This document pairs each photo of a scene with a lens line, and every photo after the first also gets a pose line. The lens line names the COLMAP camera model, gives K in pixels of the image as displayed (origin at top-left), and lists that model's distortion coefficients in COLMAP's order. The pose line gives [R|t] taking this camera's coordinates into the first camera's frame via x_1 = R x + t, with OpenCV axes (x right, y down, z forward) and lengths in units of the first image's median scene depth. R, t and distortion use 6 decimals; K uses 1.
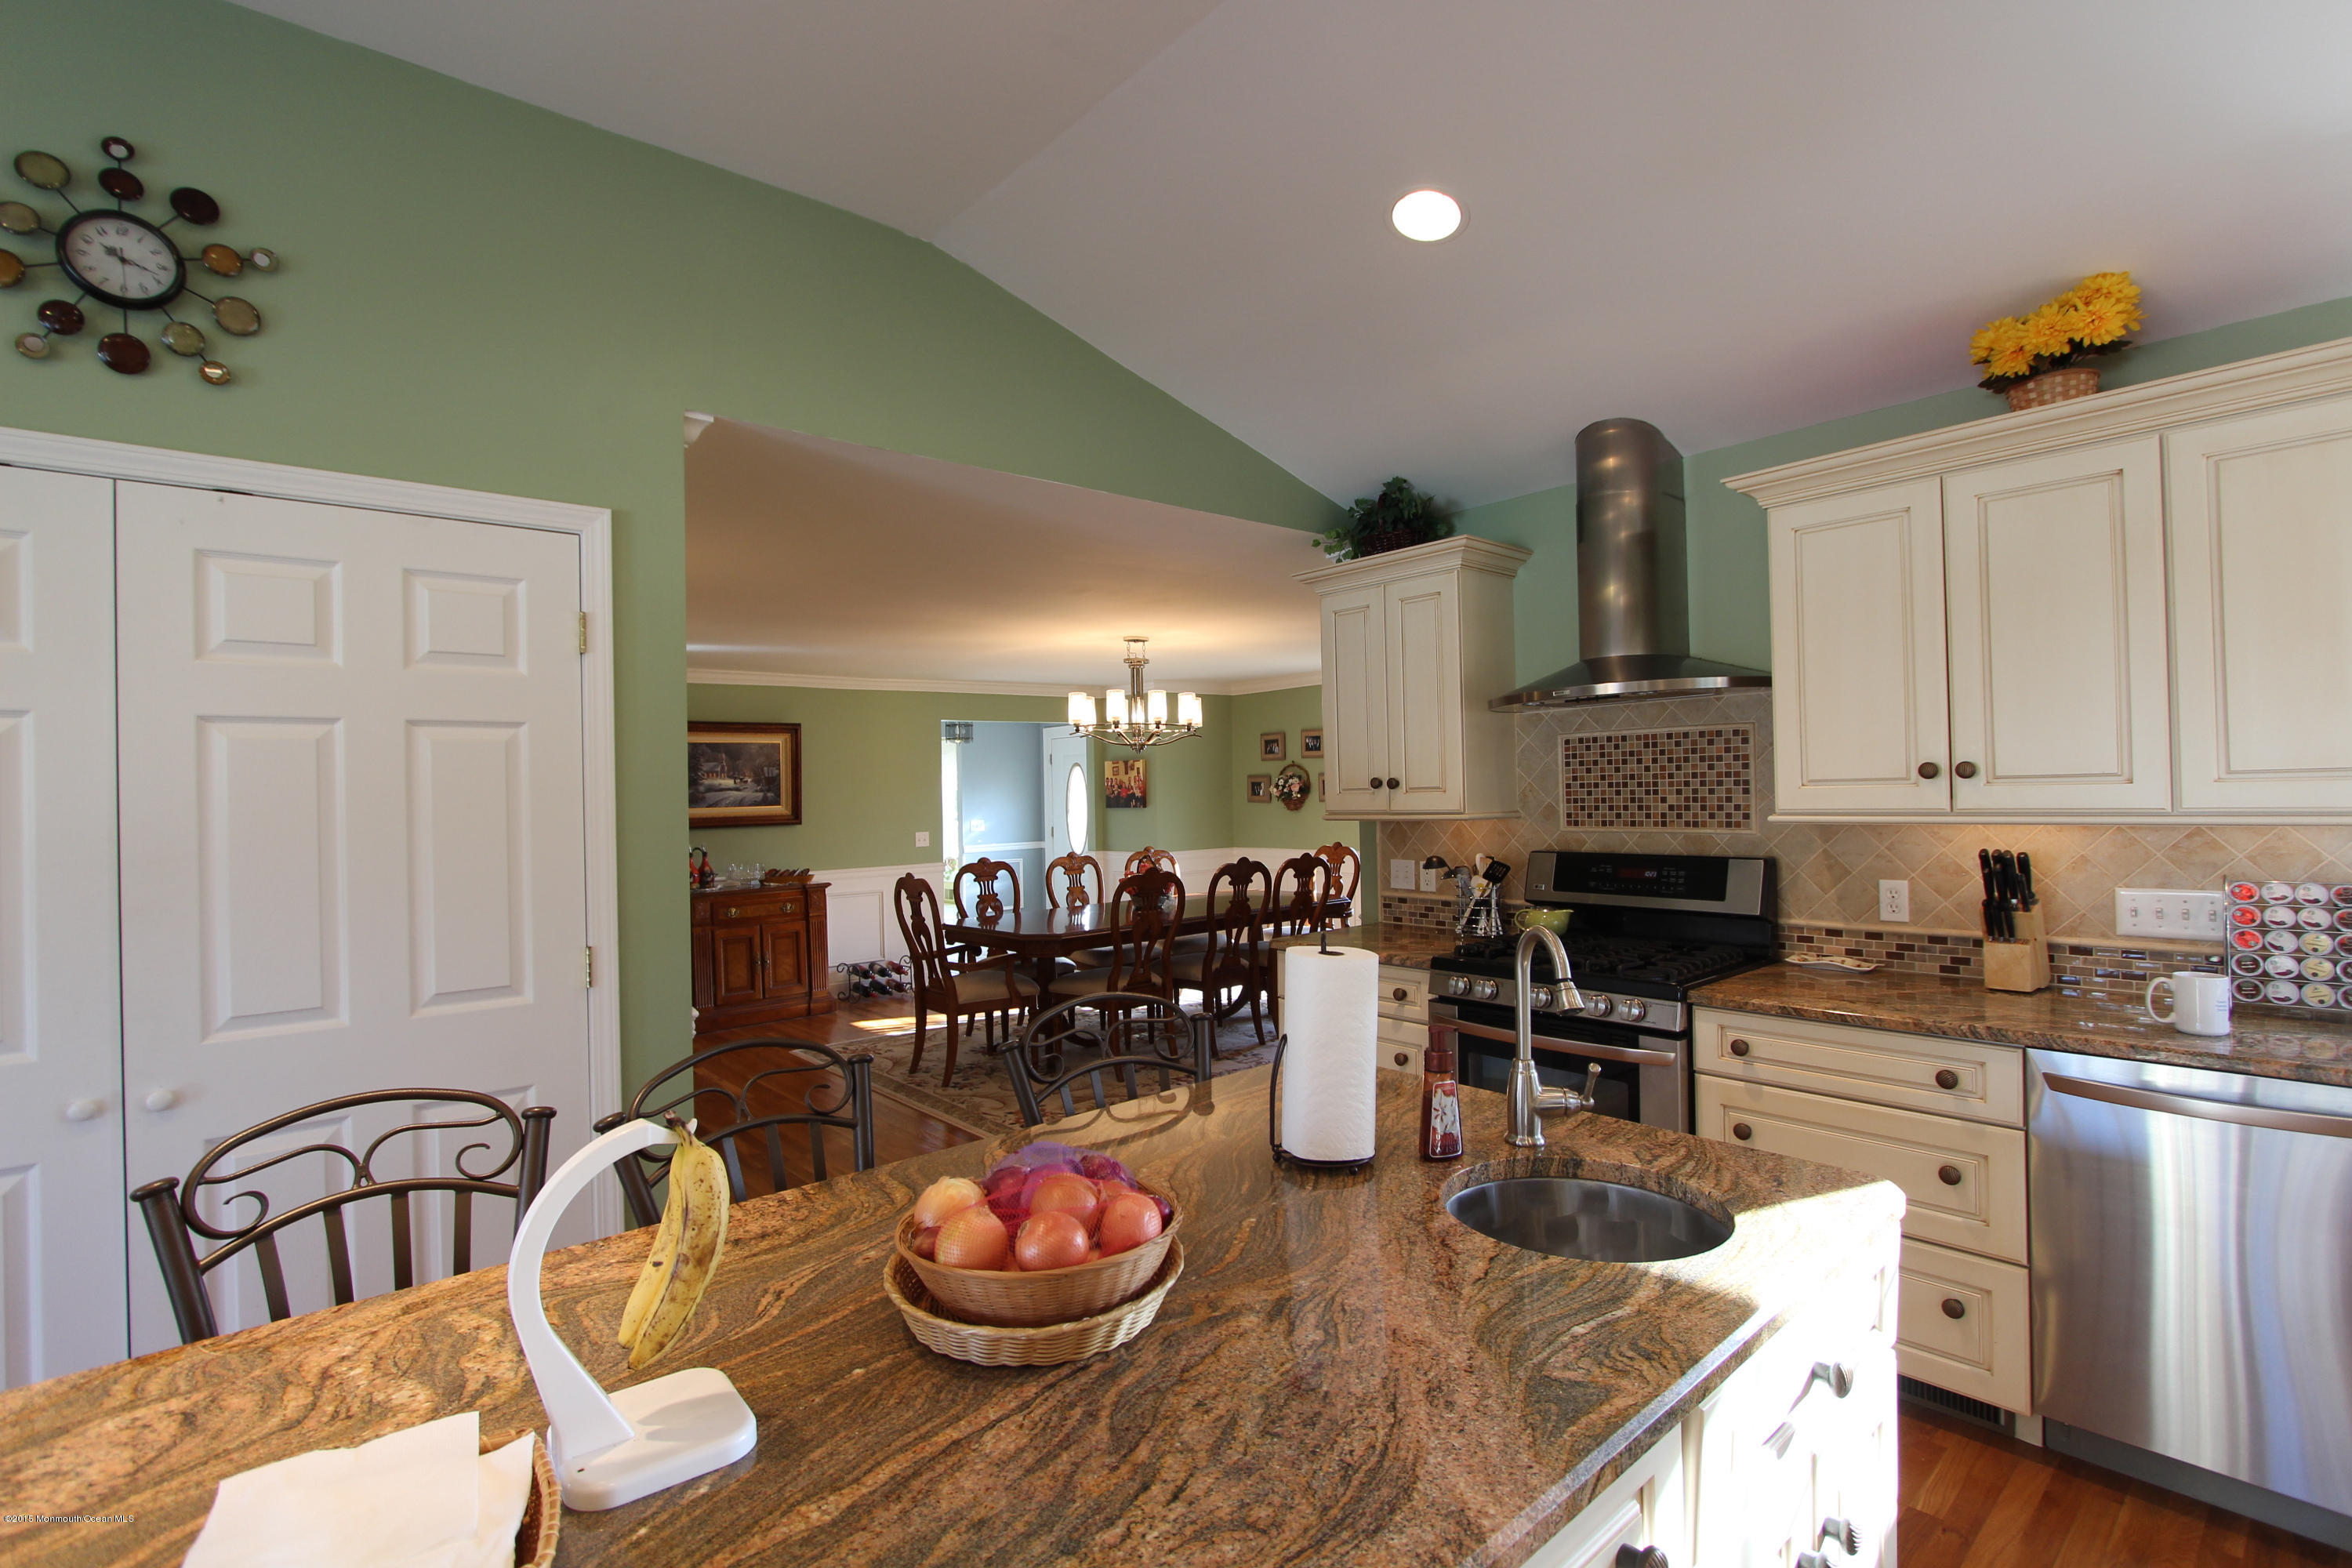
lens RADIAL K [[1082.0, 0, 1170.7], [0, 1082.0, 785.7], [0, 0, 1]] dist [-0.018199, 0.003222]
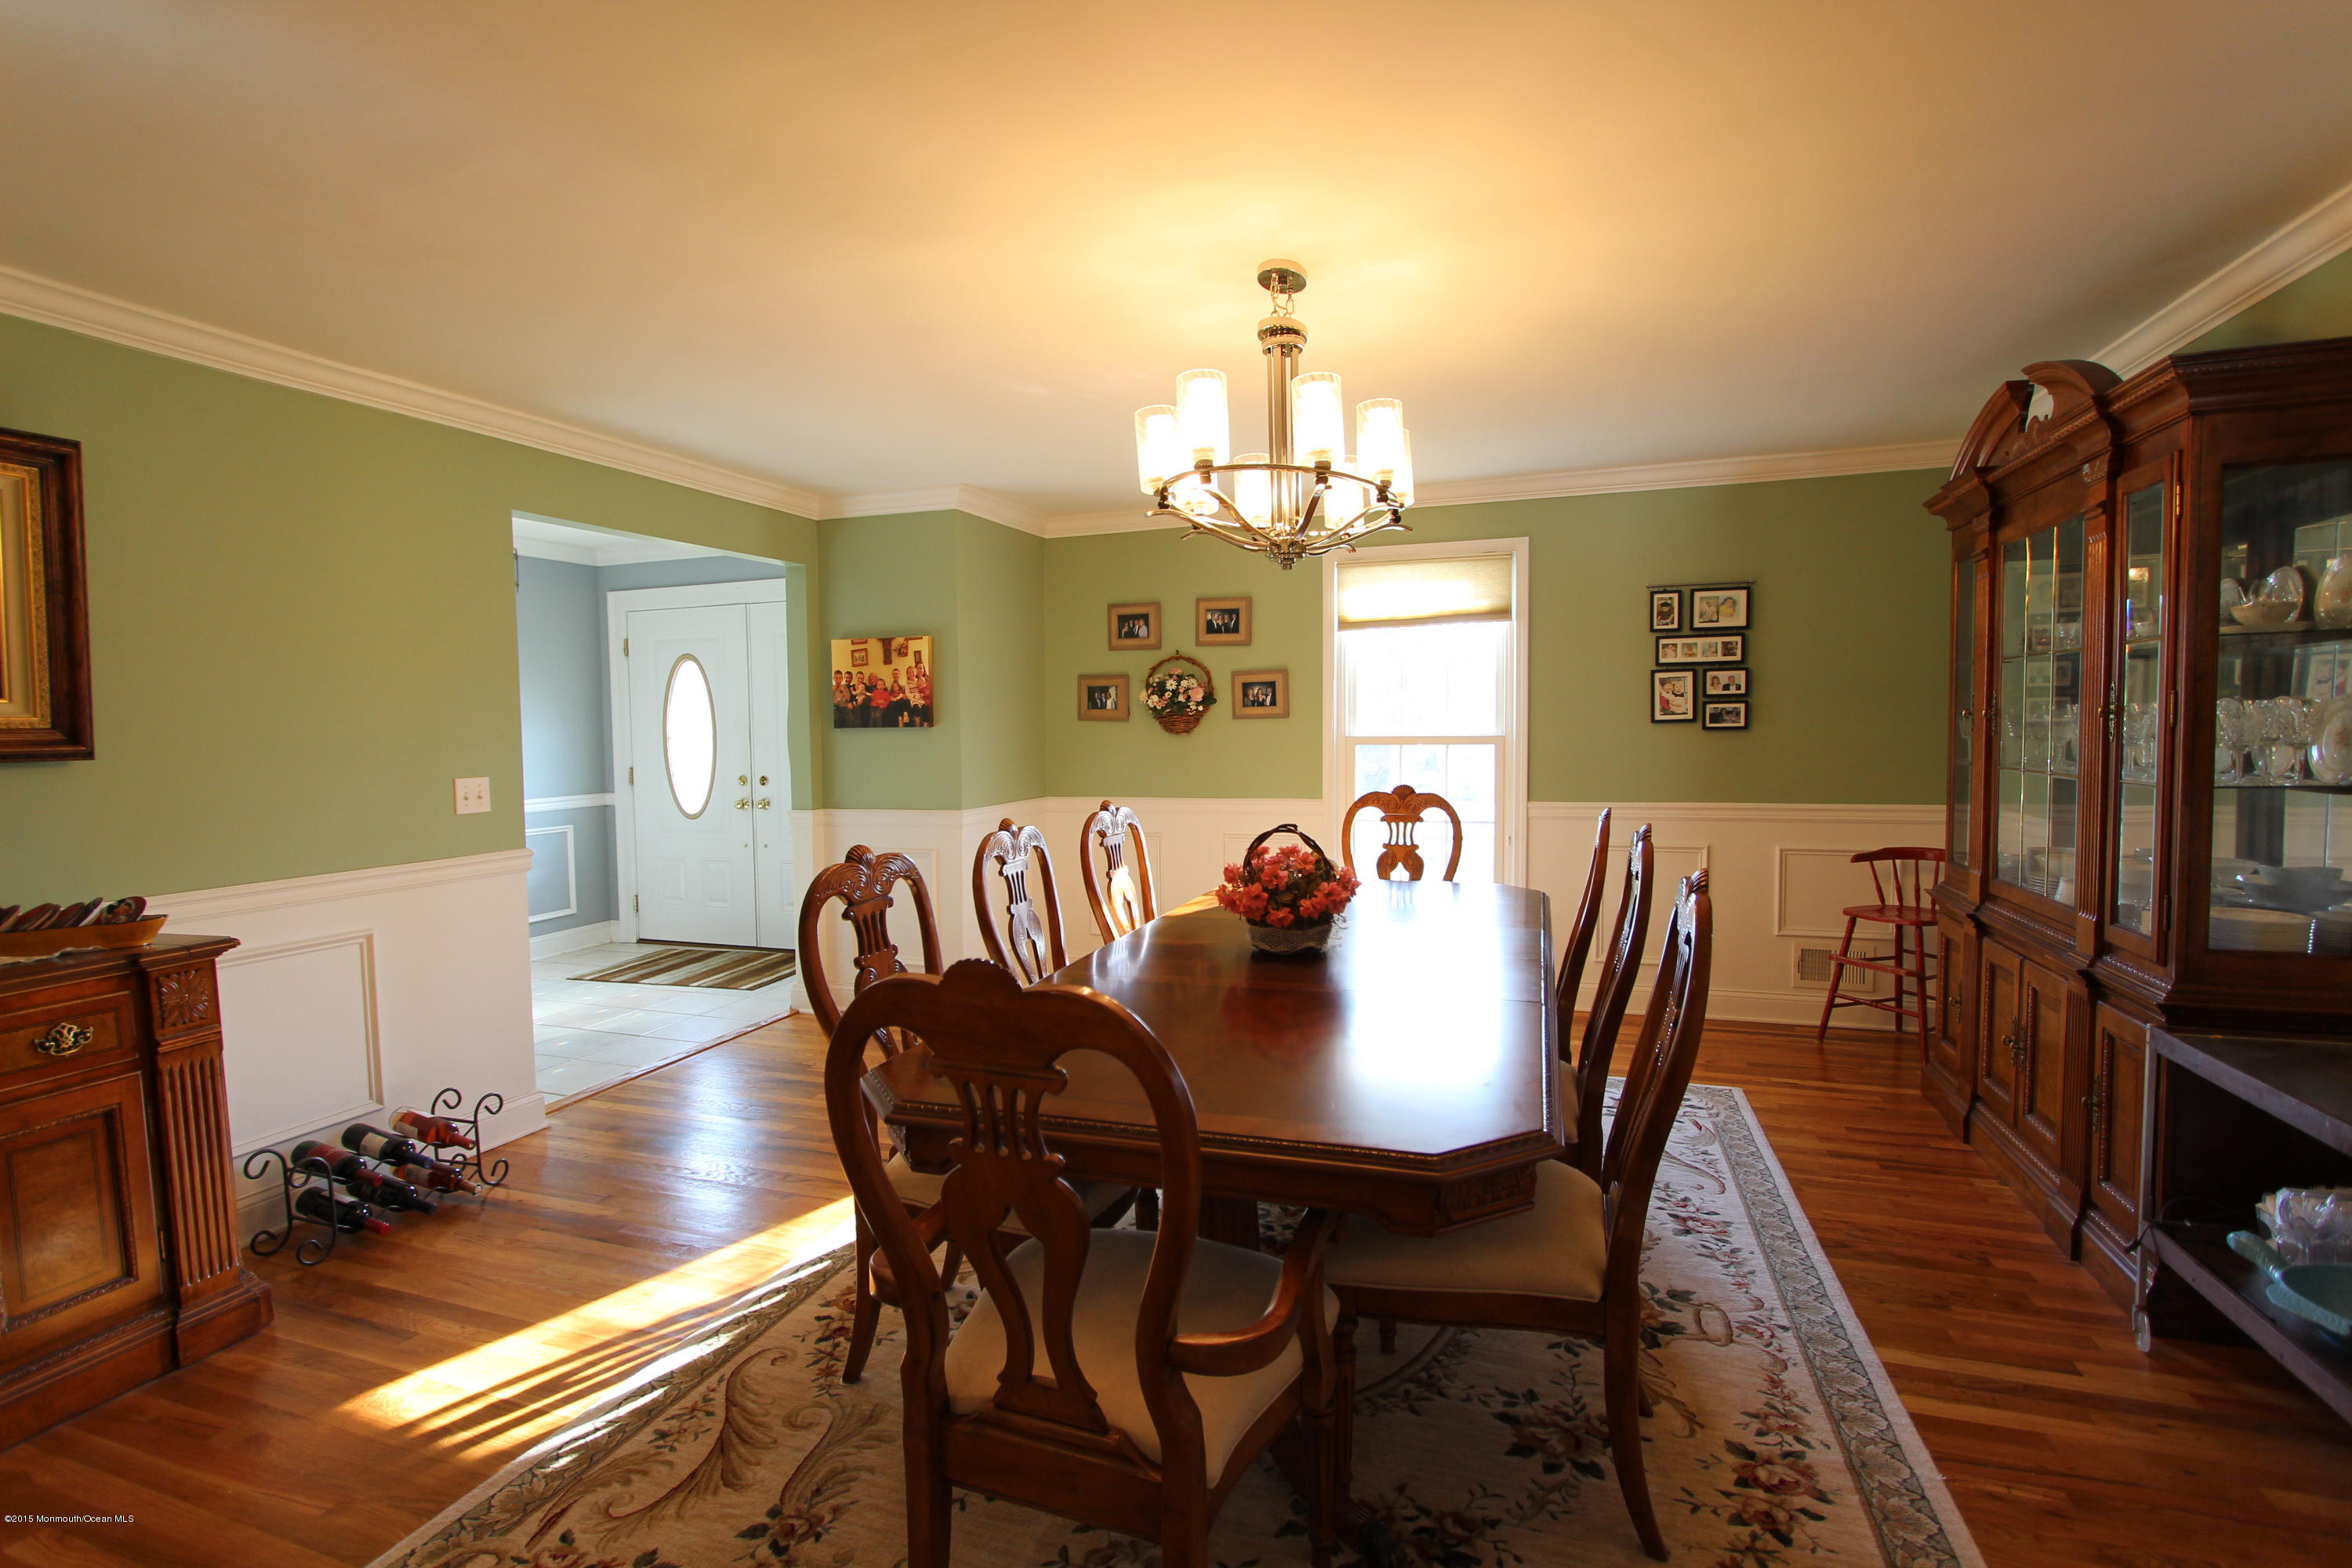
lens RADIAL K [[1082.0, 0, 1170.7], [0, 1082.0, 785.7], [0, 0, 1]] dist [-0.018199, 0.003222]
pose [[0.866119, -0.017075, 0.499547, -0.661030], [-0.009549, 0.998669, 0.050691, 0.074165], [-0.499747, -0.048675, 0.864803, 1.674398]]
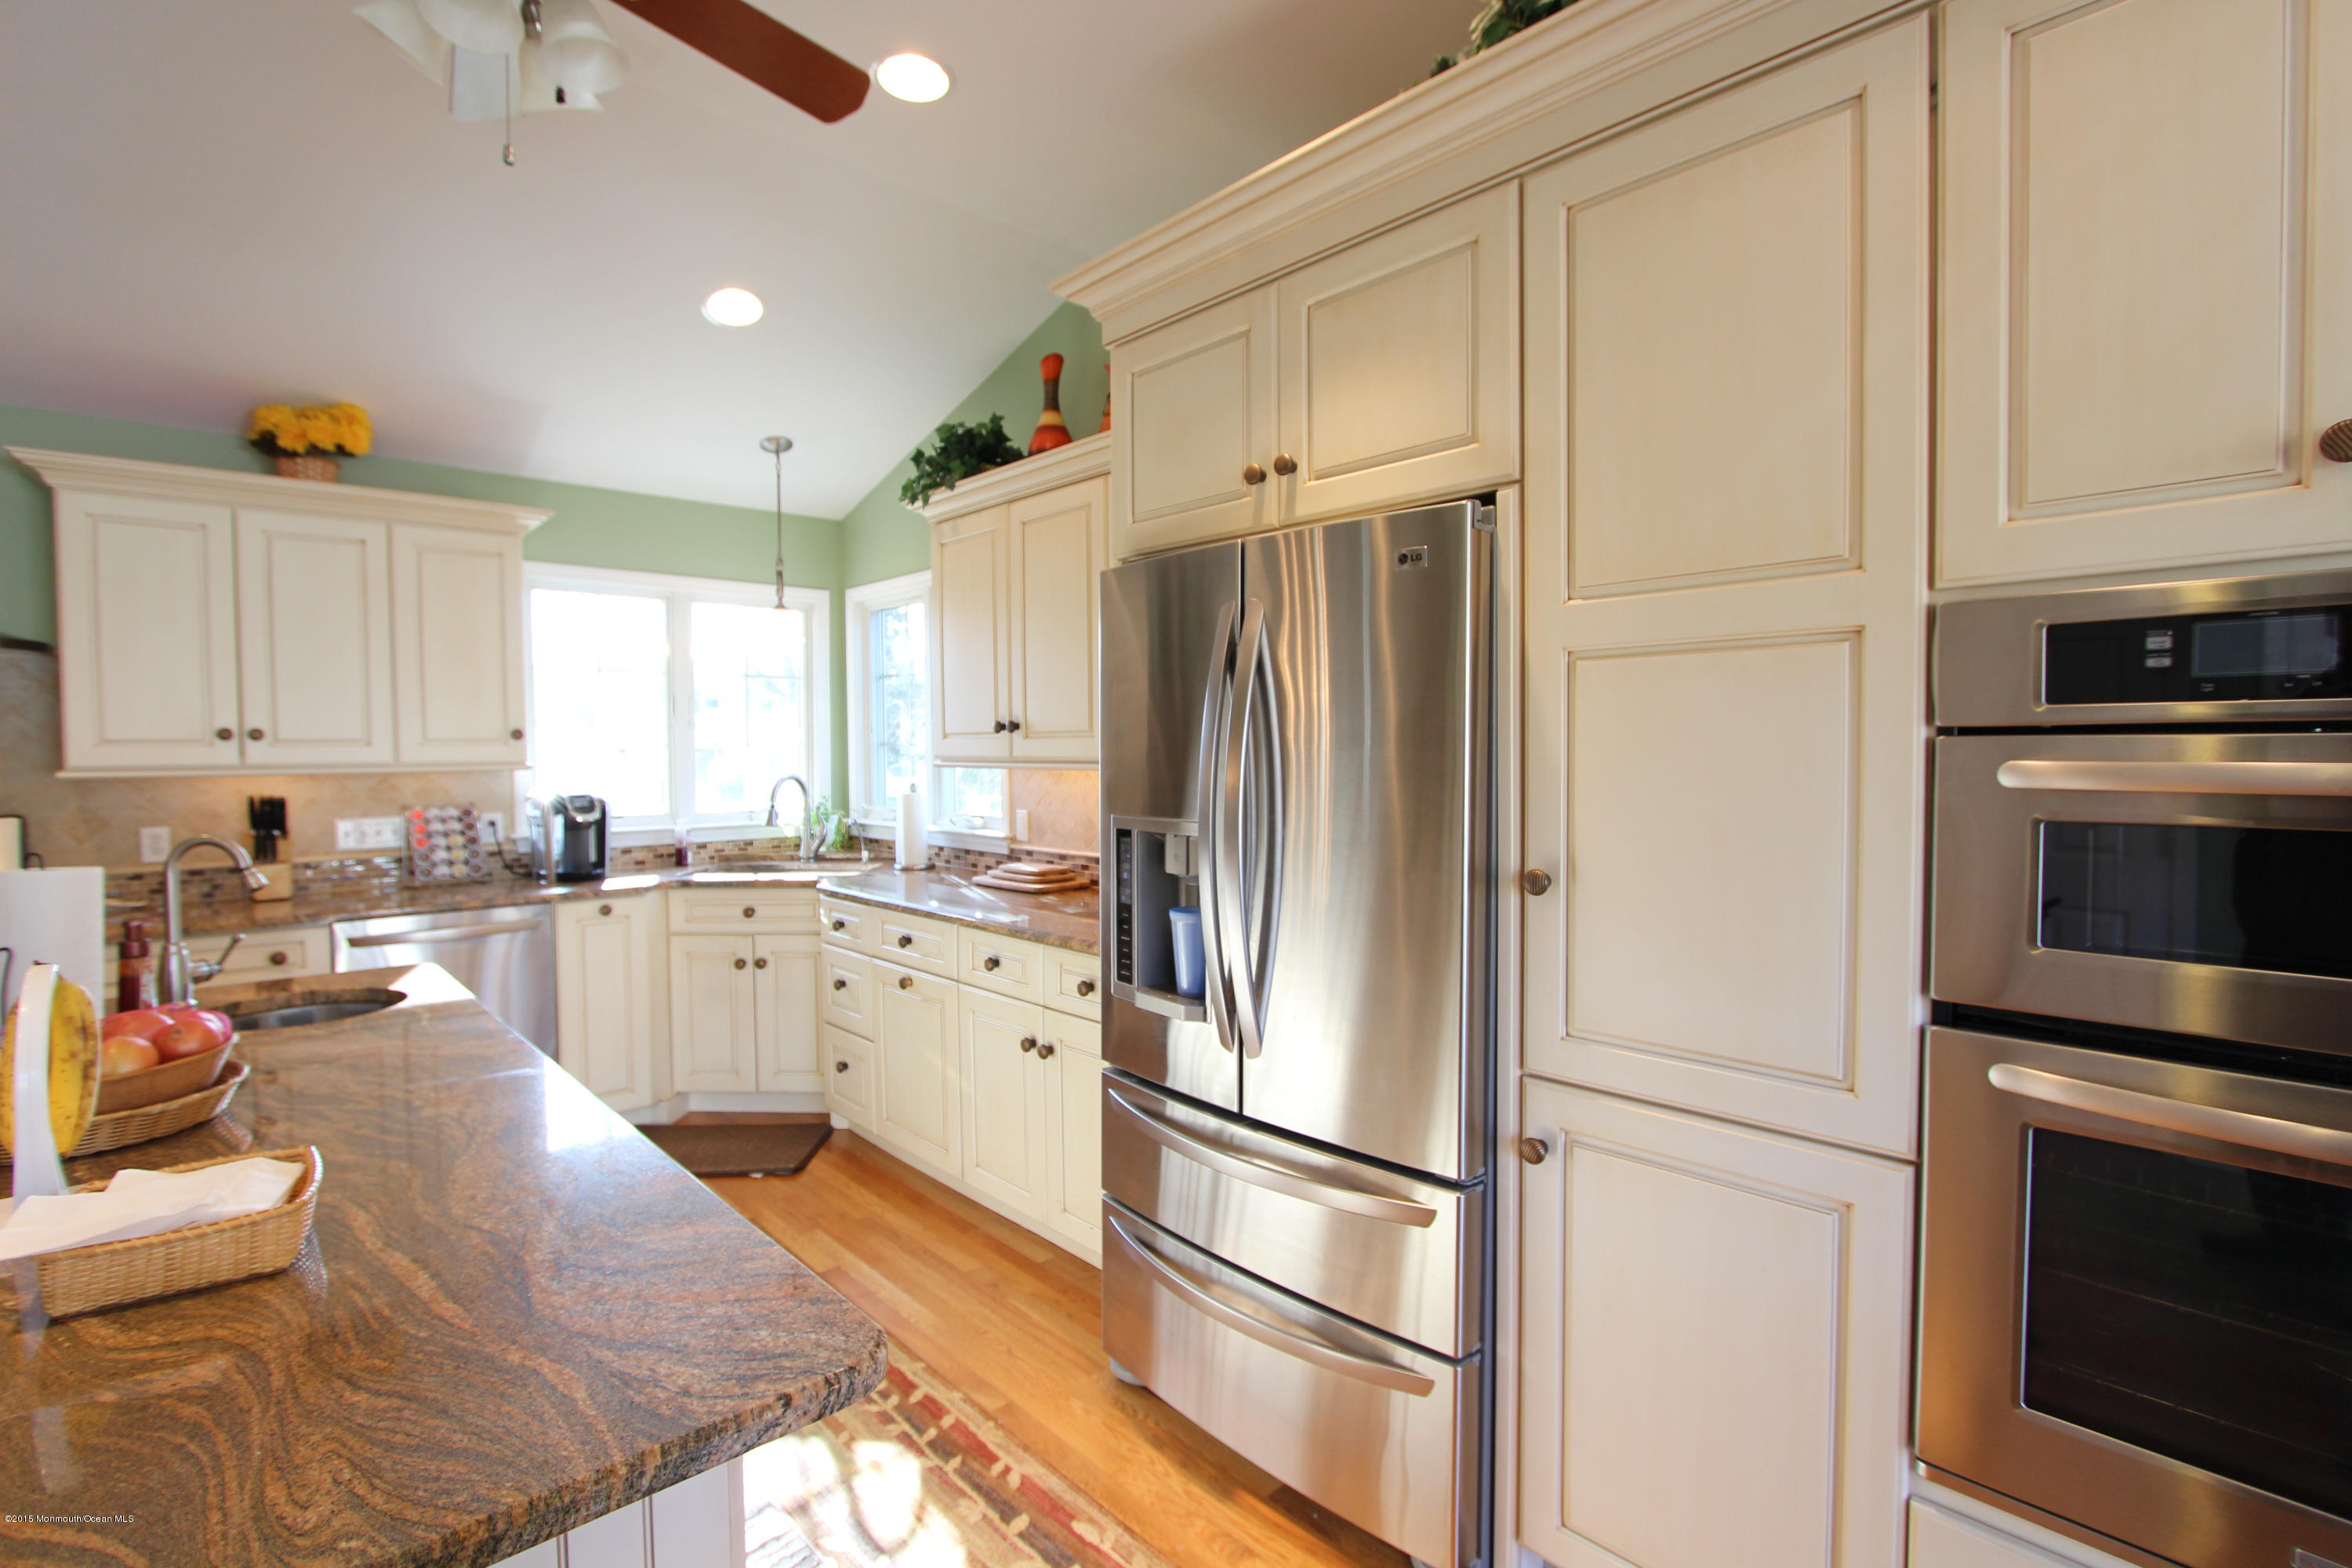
lens RADIAL K [[1082.0, 0, 1170.7], [0, 1082.0, 785.7], [0, 0, 1]] dist [-0.018199, 0.003222]
pose [[-0.033619, -0.014342, 0.999332, -0.614795], [0.001218, 0.999896, 0.014391, 0.030373], [-0.999434, 0.001701, -0.033598, -0.088416]]
